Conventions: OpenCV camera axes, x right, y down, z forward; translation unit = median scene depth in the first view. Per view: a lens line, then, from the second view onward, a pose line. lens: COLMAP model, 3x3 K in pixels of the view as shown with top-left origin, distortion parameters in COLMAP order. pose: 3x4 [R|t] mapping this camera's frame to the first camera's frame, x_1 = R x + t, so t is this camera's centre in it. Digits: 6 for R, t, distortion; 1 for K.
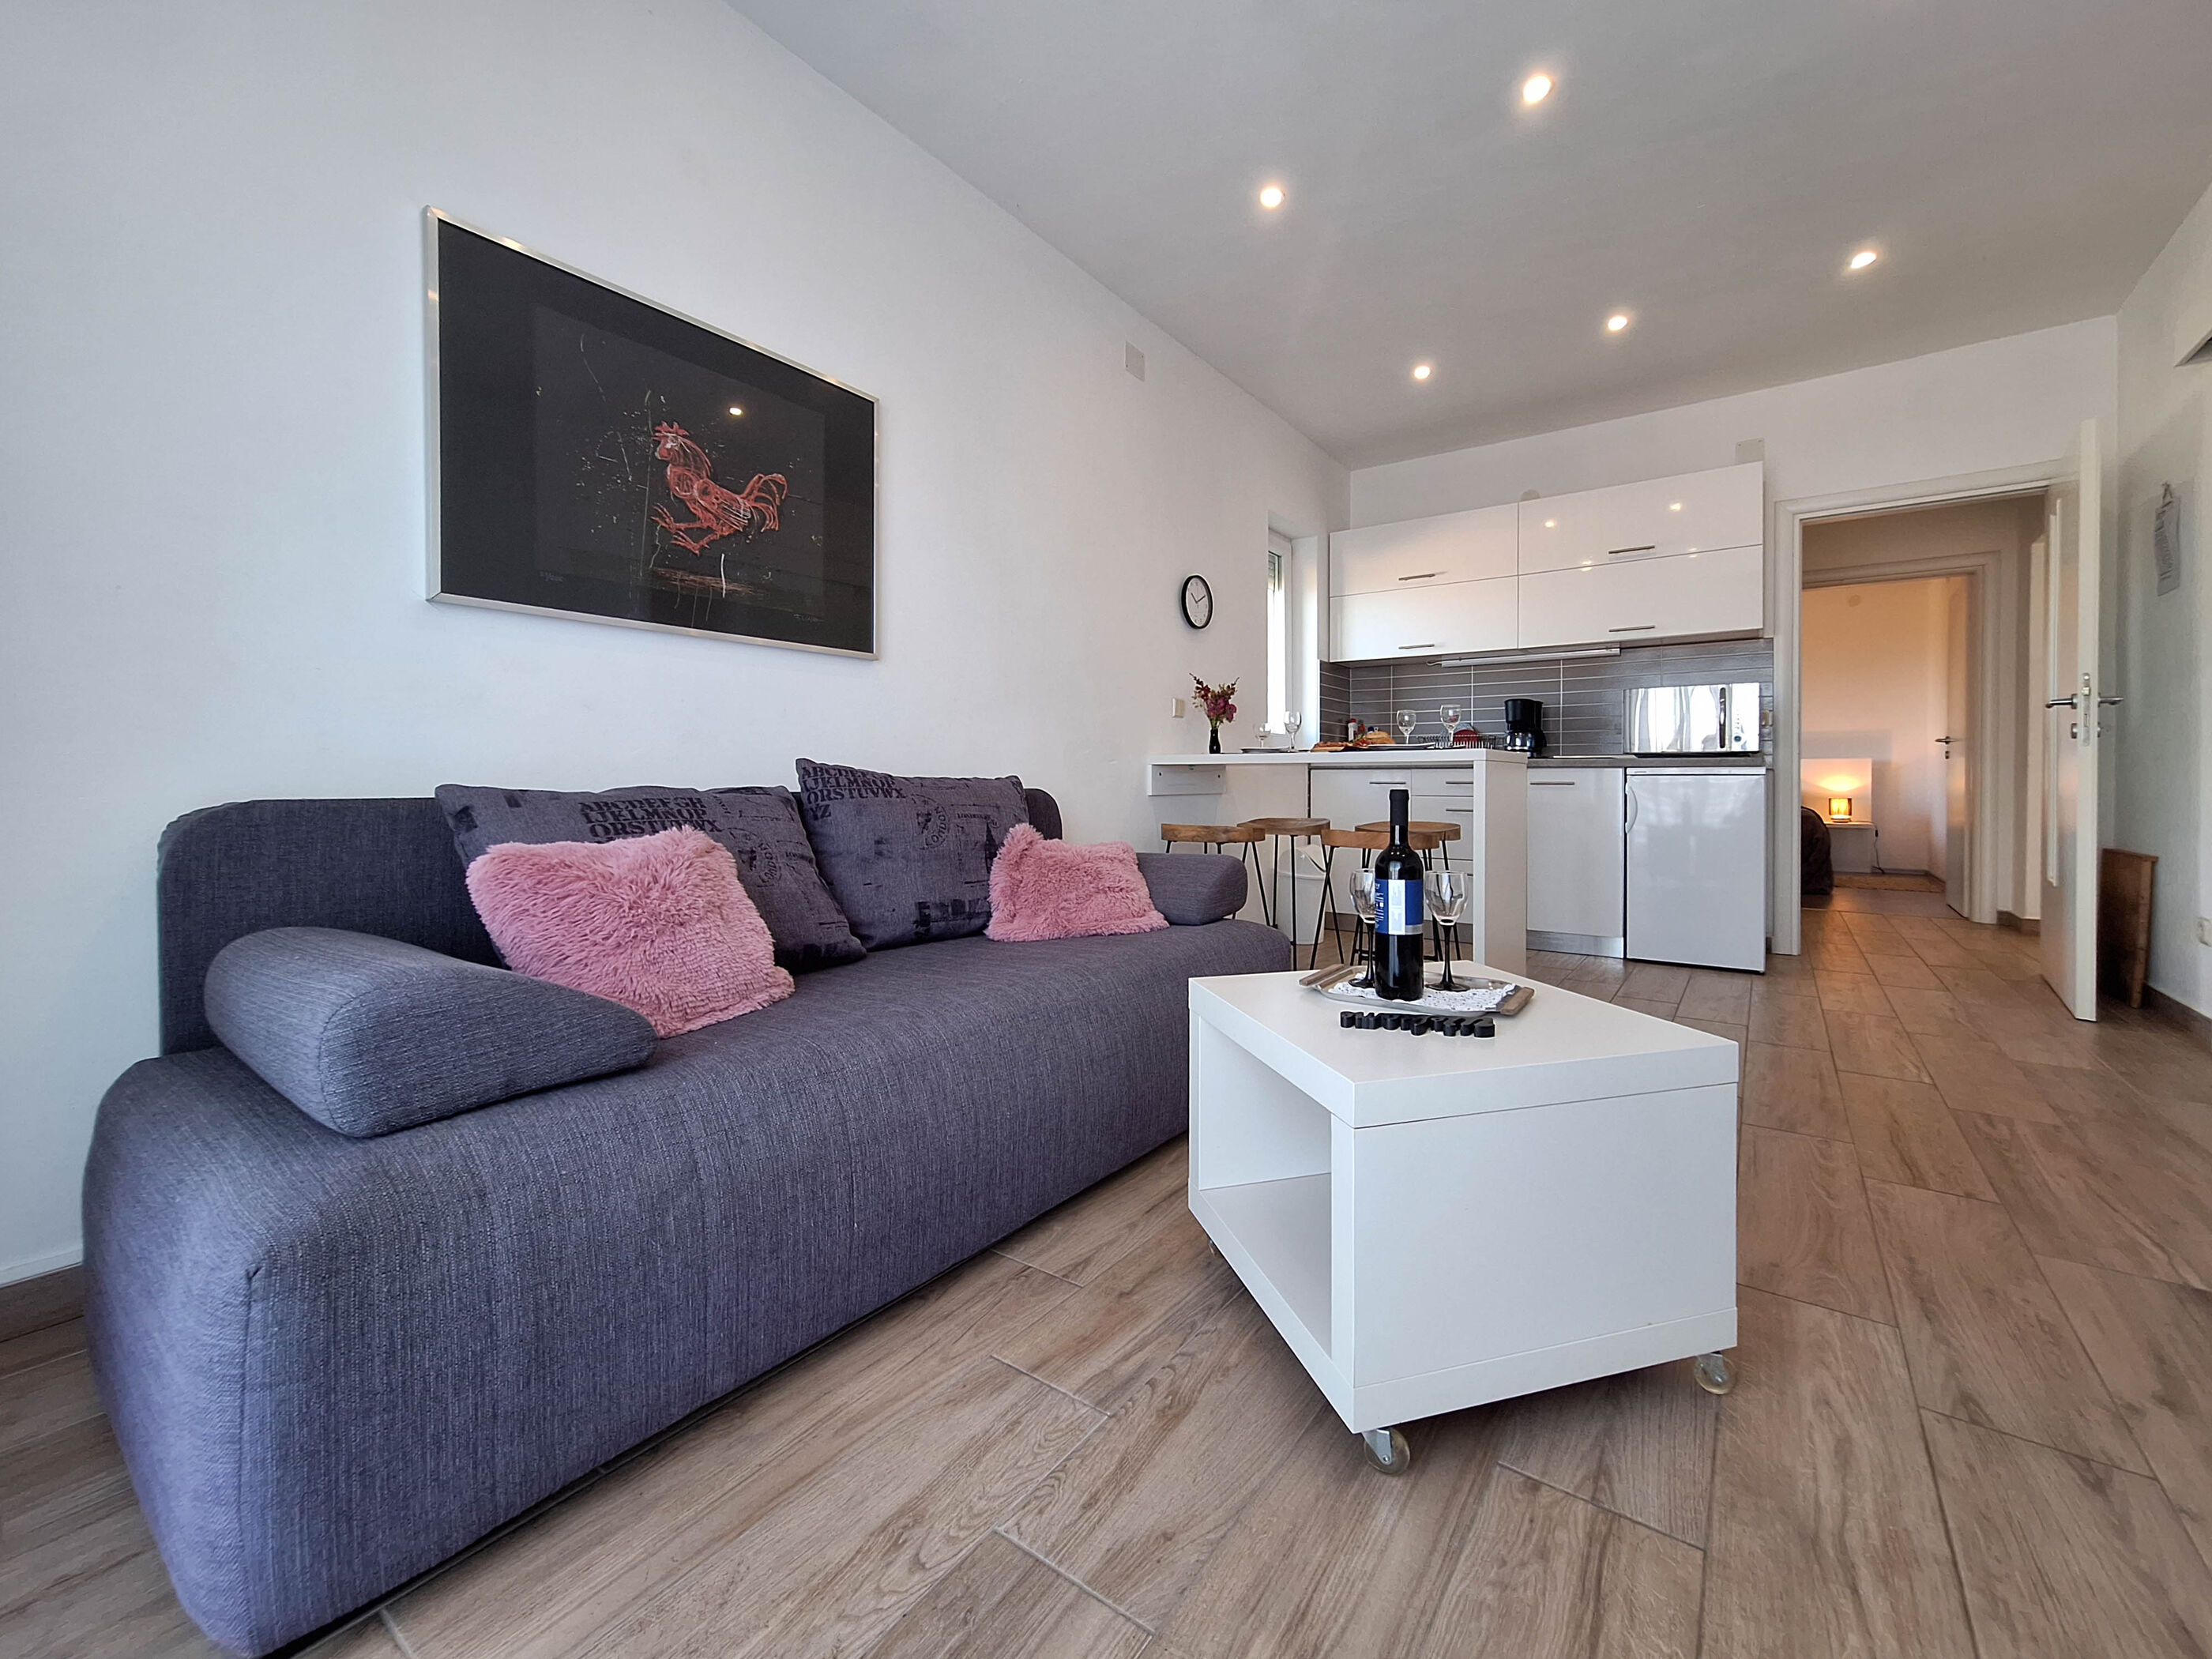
lens RADIAL K [[898.5, 0, 1162.1], [0, 898.5, 787.5], [0, 0, 1]] dist [-0.003310, 0.003542]
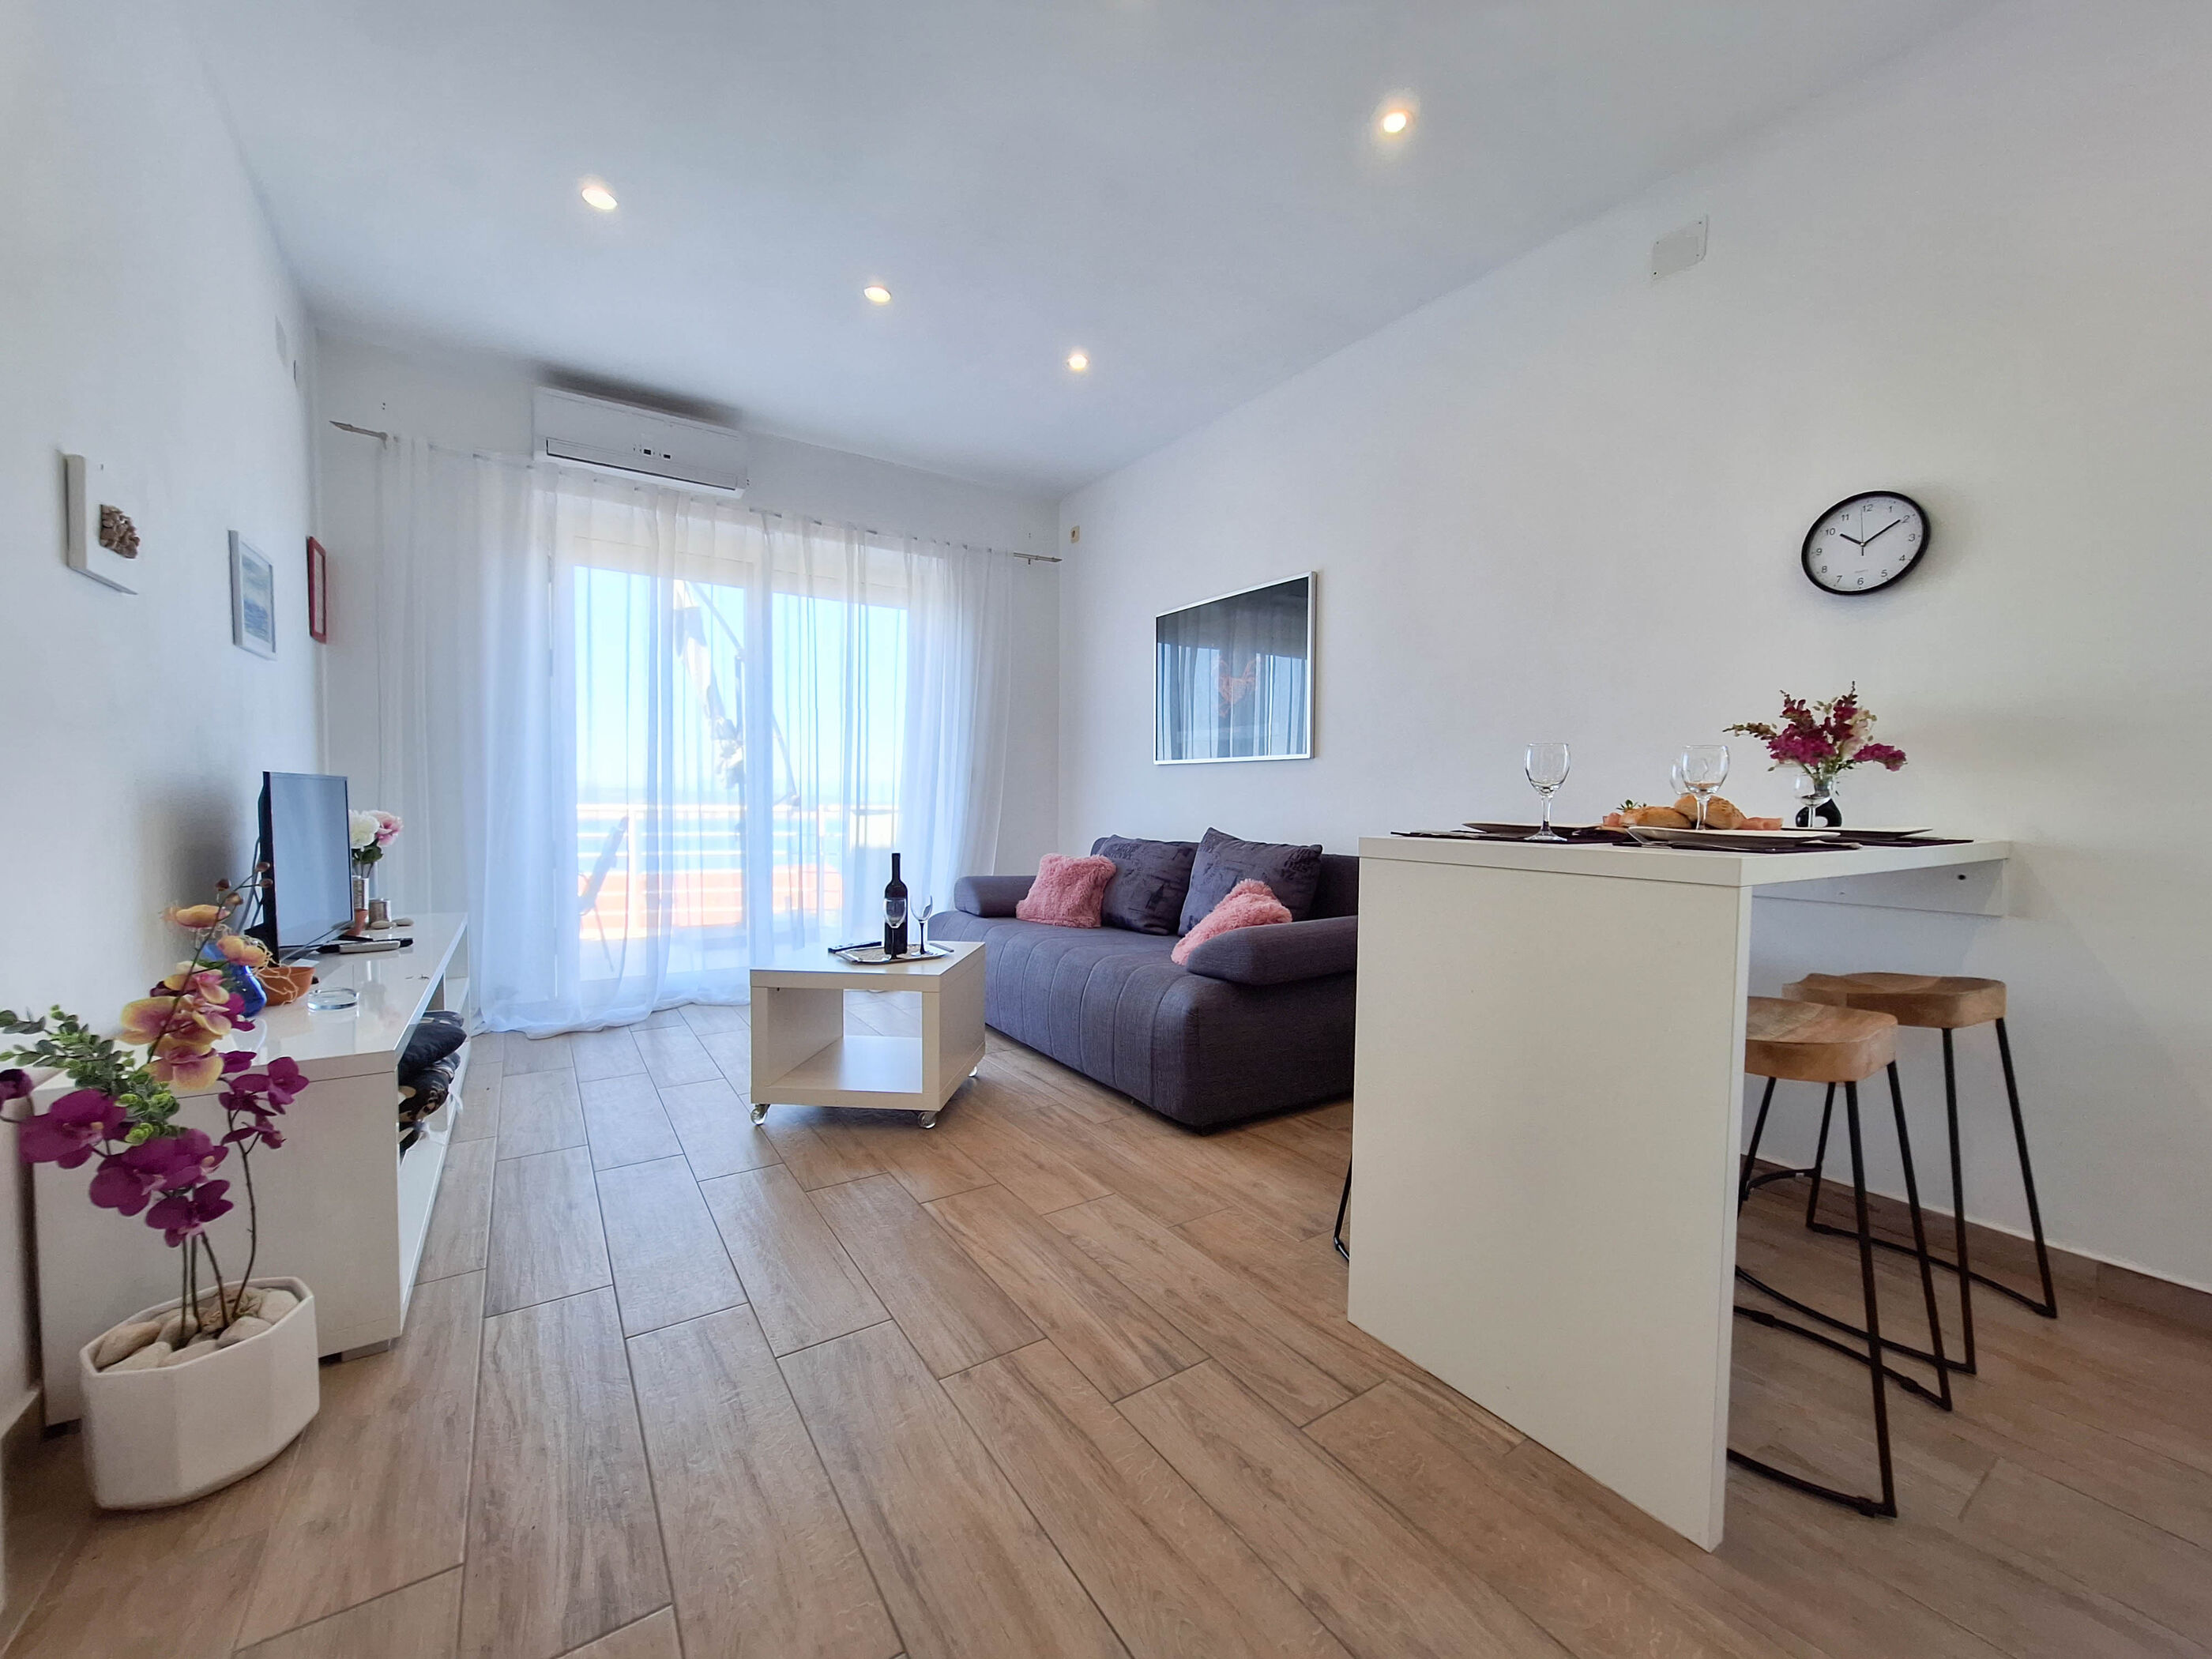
lens RADIAL K [[888.4, 0, 1132.9], [0, 888.4, 837.6], [0, 0, 1]] dist [-0.000627, 0.000218]
pose [[-0.362284, 0.039252, -0.931241, 1.304975], [-0.016653, 0.998681, 0.048573, -0.095666], [0.931919, 0.033105, -0.361152, 1.493140]]
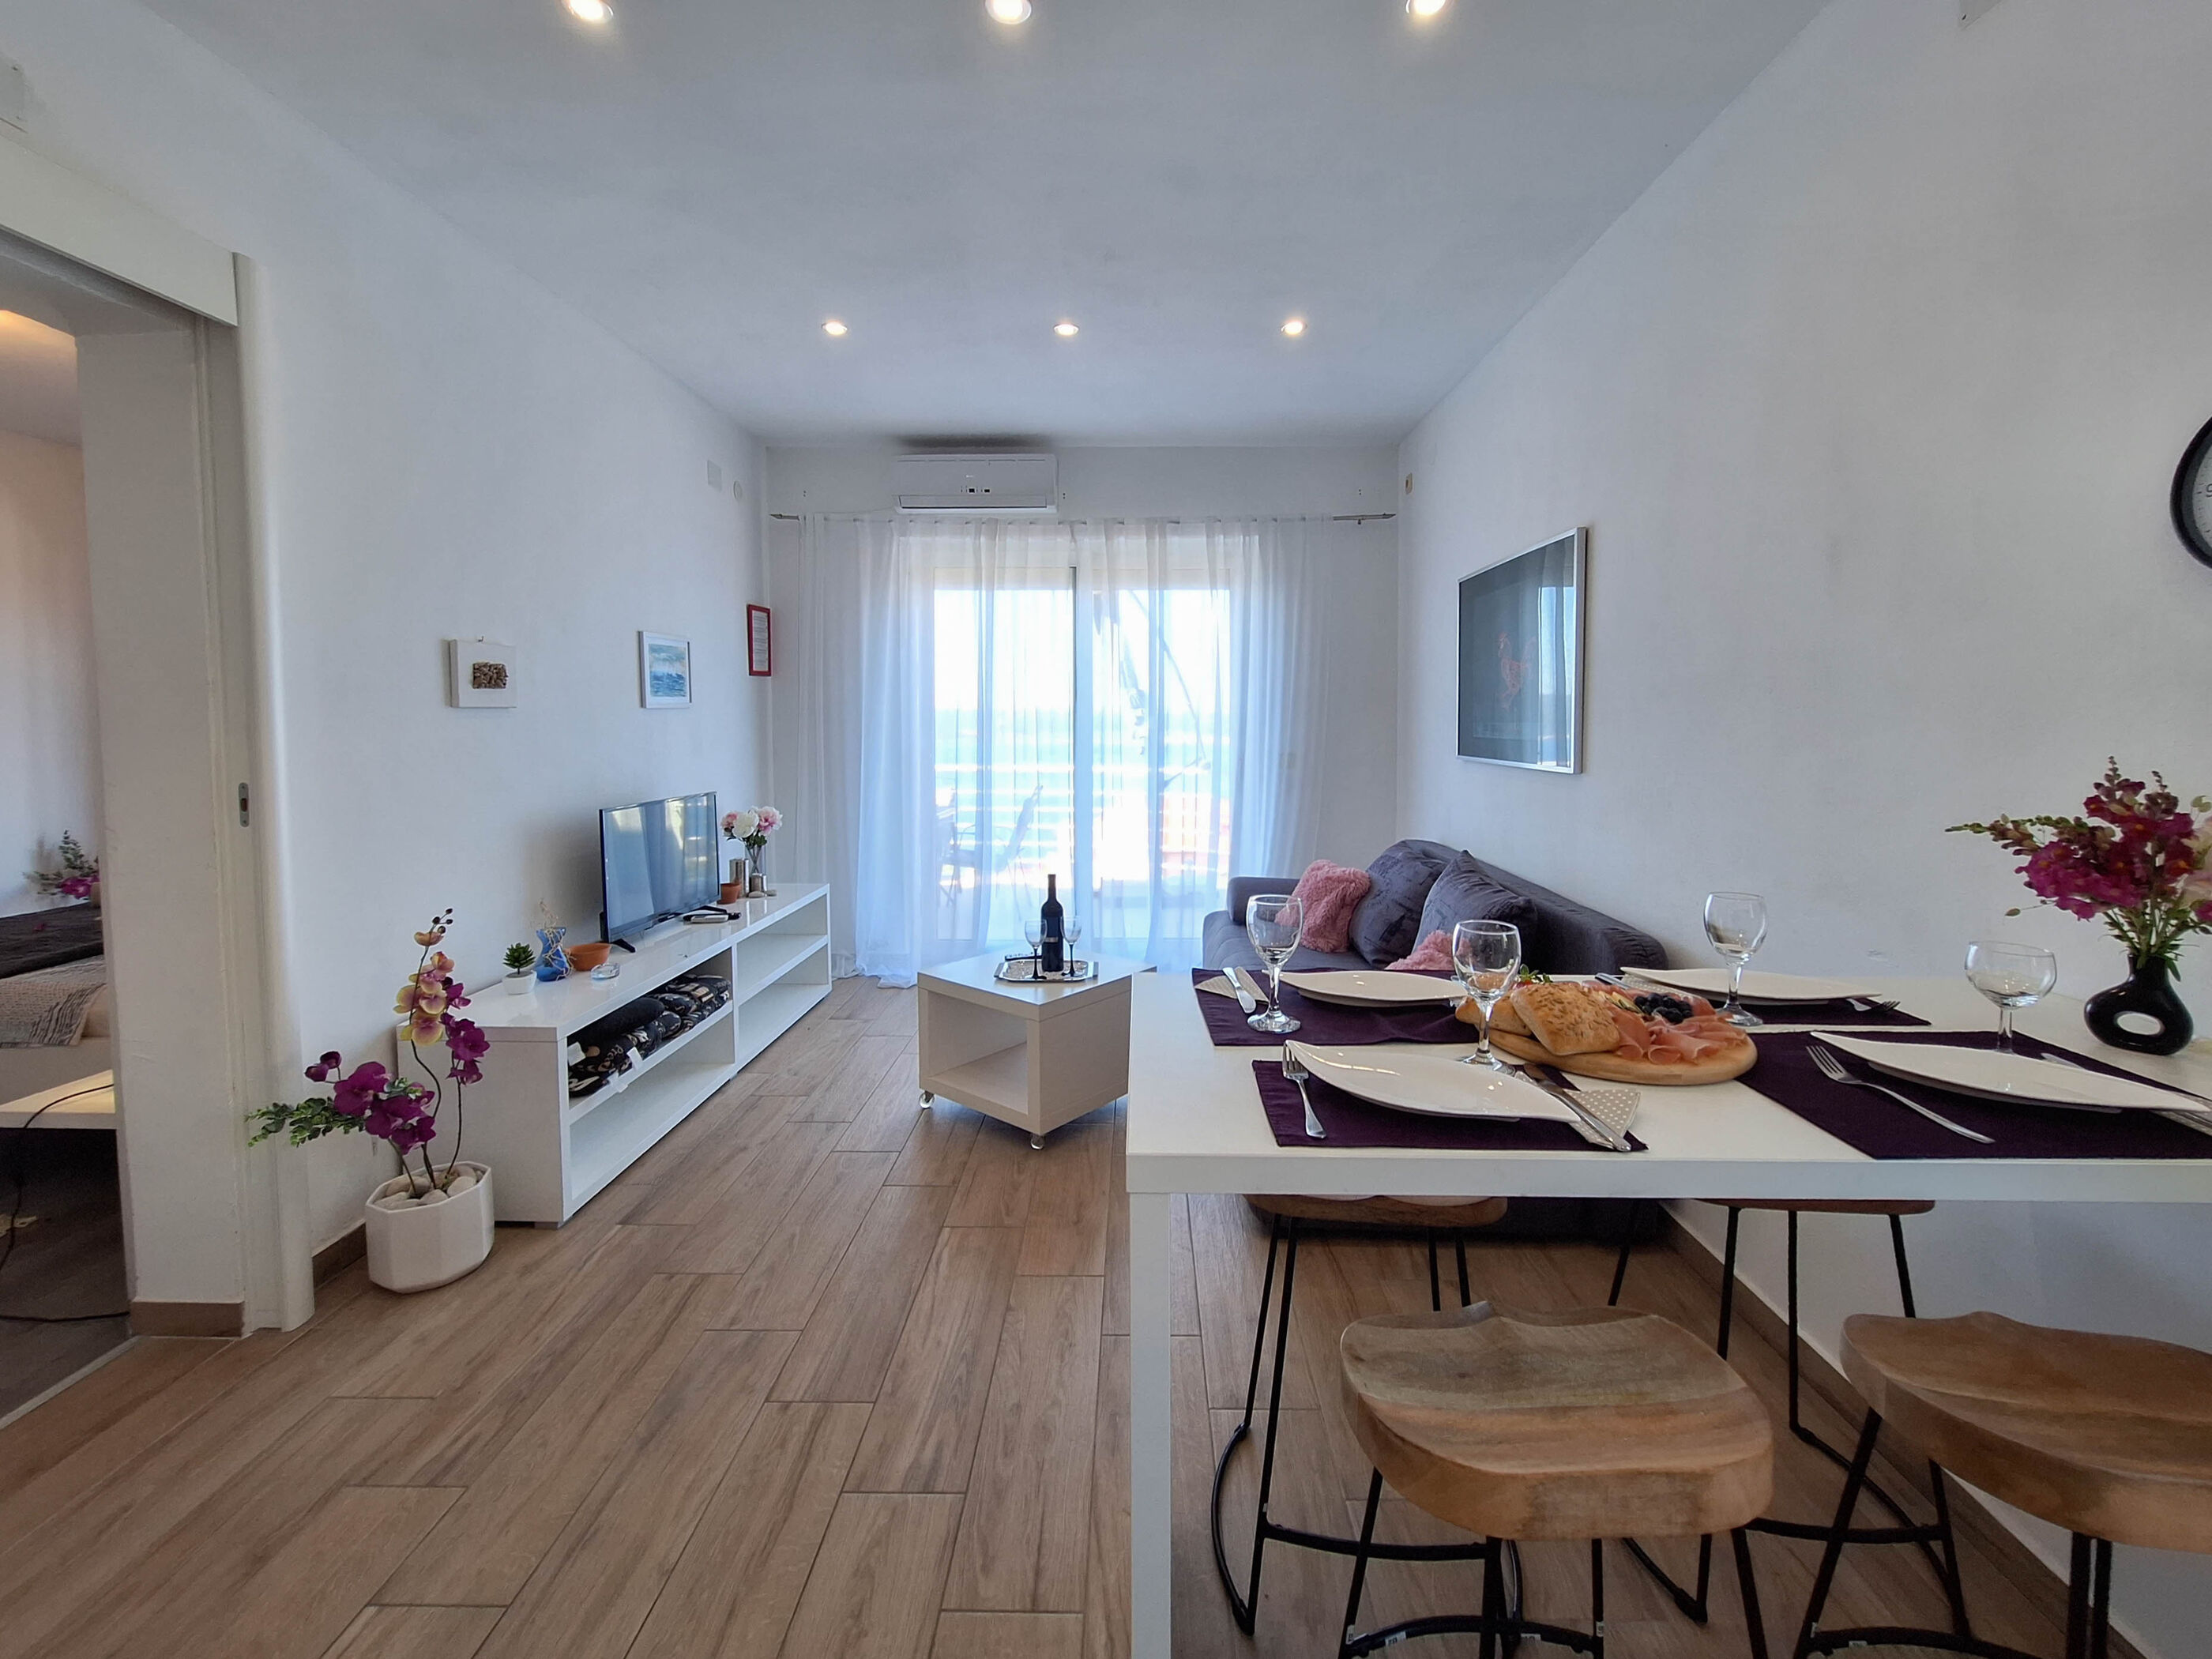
lens RADIAL K [[960.0, 0, 1128.7], [0, 960.0, 763.1], [0, 0, 1]] dist [-0.002175, -0.000010]
pose [[-0.837748, 0.027083, -0.545386, 0.895993], [-0.004456, 0.998397, 0.056423, -0.259322], [0.546039, 0.049698, -0.836284, 1.993841]]
